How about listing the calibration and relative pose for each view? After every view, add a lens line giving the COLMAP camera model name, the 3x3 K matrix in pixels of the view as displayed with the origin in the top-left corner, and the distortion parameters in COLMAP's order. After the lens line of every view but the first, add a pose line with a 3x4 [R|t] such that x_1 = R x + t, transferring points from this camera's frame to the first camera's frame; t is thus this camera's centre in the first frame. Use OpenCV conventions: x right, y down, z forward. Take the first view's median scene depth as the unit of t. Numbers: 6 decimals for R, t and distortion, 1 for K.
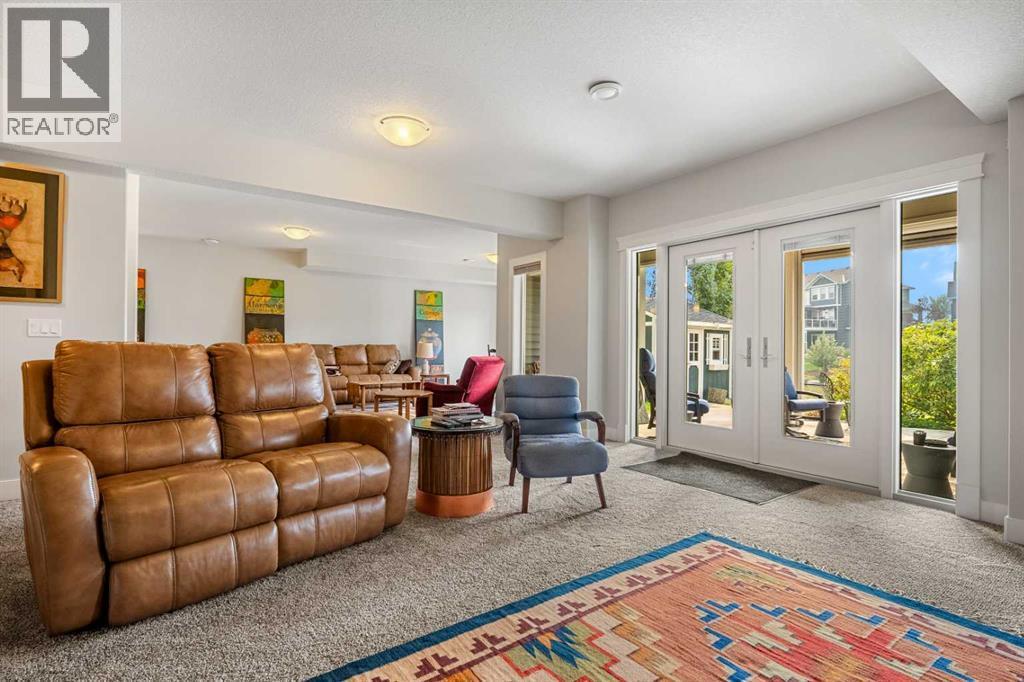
lens RADIAL K [[510.5, 0, 512.0], [0, 510.5, 341.0], [0, 0, 1]] dist [0.000040, 0.000278]
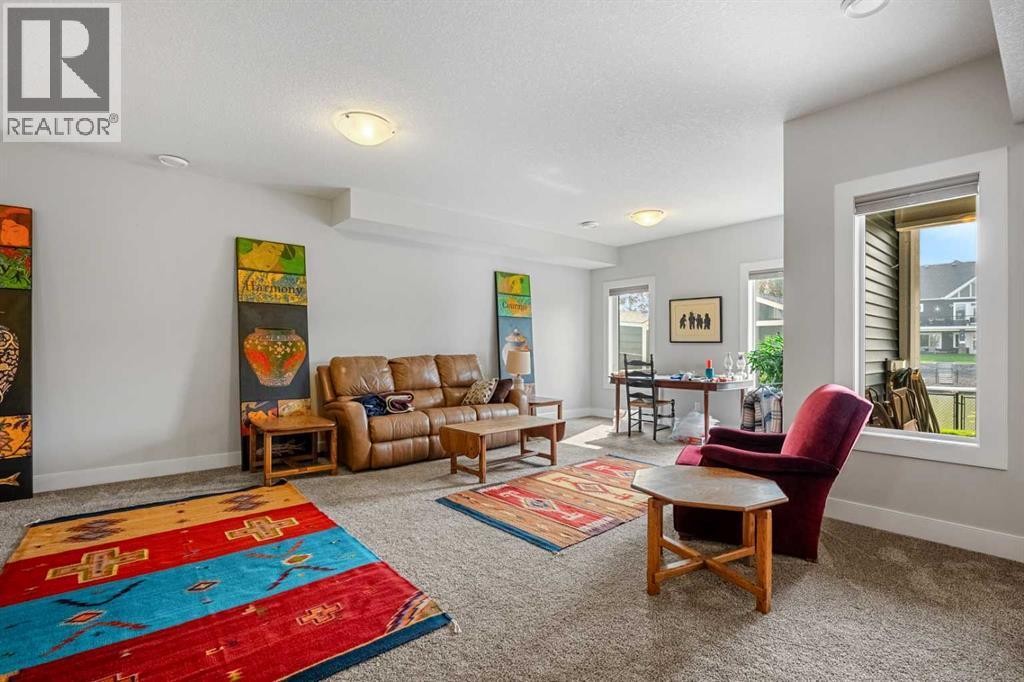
lens RADIAL K [[477.5, 0, 513.4], [0, 477.5, 348.2], [0, 0, 1]] dist [-0.008976, 0.000007]
pose [[0.994016, -0.007836, 0.108957, -0.284031], [0.006626, 0.999912, 0.011465, -0.008315], [-0.109037, -0.010674, 0.993980, 0.457606]]
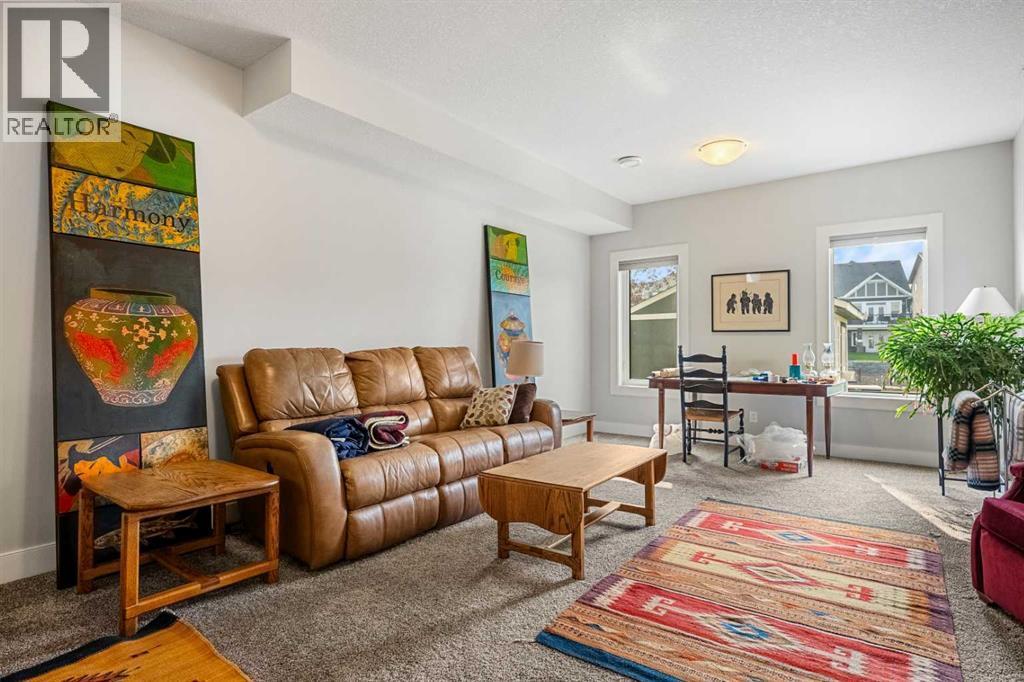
lens RADIAL K [[530.8, 0, 512.0], [0, 530.8, 341.0], [0, 0, 1]] dist [0.001109, -0.000192]
pose [[0.948833, -0.004645, 0.315743, -0.382351], [0.005041, 0.999987, -0.000438, 0.003145], [-0.315737, 0.002007, 0.948845, 0.661767]]
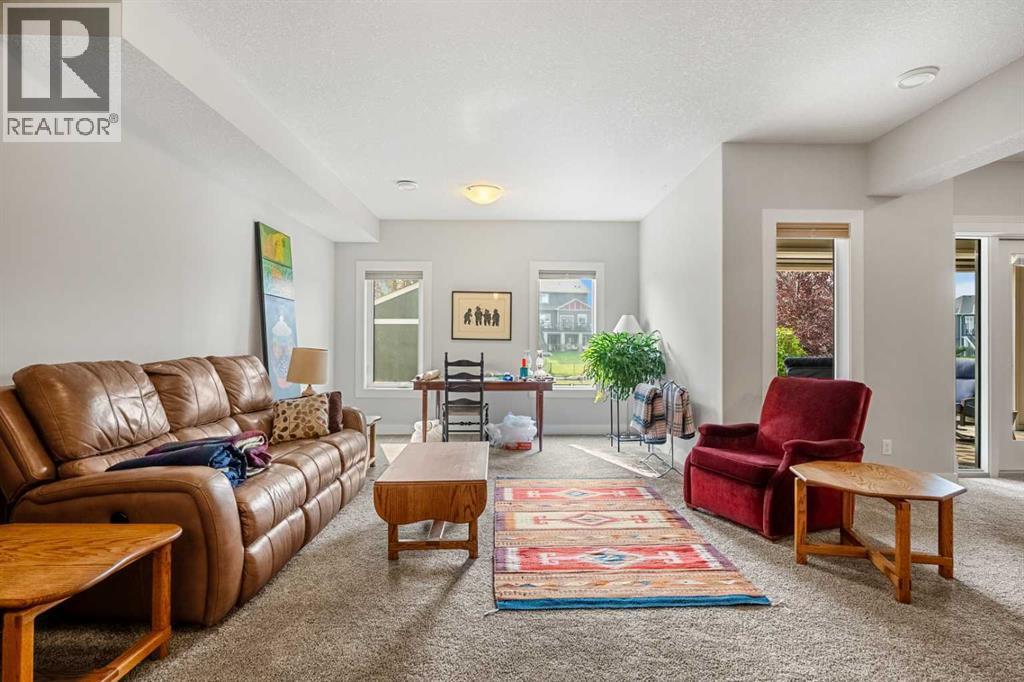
lens RADIAL K [[510.5, 0, 512.0], [0, 510.5, 341.0], [0, 0, 1]] dist [0.000040, 0.000278]
pose [[0.553517, 0.003849, 0.832829, -0.508552], [-0.007703, 0.999970, 0.000497, -0.005871], [-0.832802, -0.006690, 0.553531, 0.721126]]
